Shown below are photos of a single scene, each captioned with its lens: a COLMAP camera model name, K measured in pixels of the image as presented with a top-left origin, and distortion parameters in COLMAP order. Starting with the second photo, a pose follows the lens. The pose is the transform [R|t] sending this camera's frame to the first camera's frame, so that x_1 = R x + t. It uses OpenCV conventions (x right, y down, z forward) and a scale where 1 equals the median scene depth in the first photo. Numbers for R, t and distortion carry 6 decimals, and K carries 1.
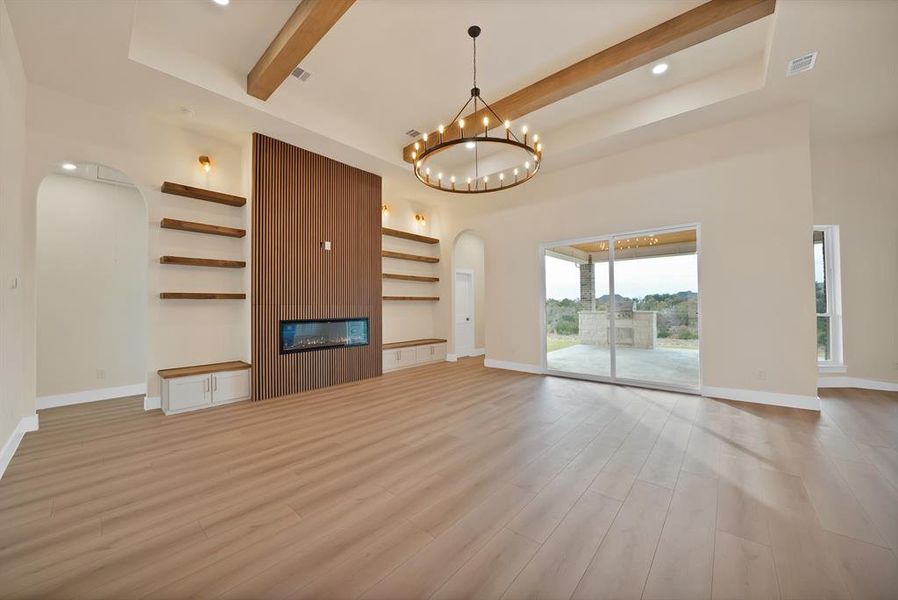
lens RADIAL K [[325.8, 0, 449.0], [0, 325.8, 300.0], [0, 0, 1]] dist [-0.013524, 0.000051]
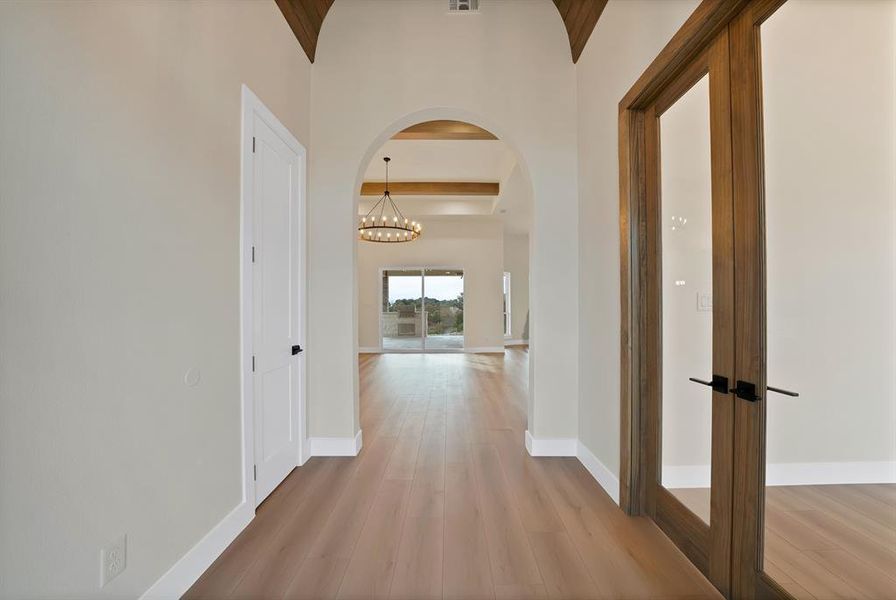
lens RADIAL K [[415.2, 0, 448.0], [0, 415.2, 300.0], [0, 0, 1]] dist [0.000760, 0.000307]
pose [[0.742884, 0.021255, 0.669082, -0.897460], [-0.016629, 0.999773, -0.013298, 0.009529], [-0.669213, -0.001247, 0.743069, -0.738869]]
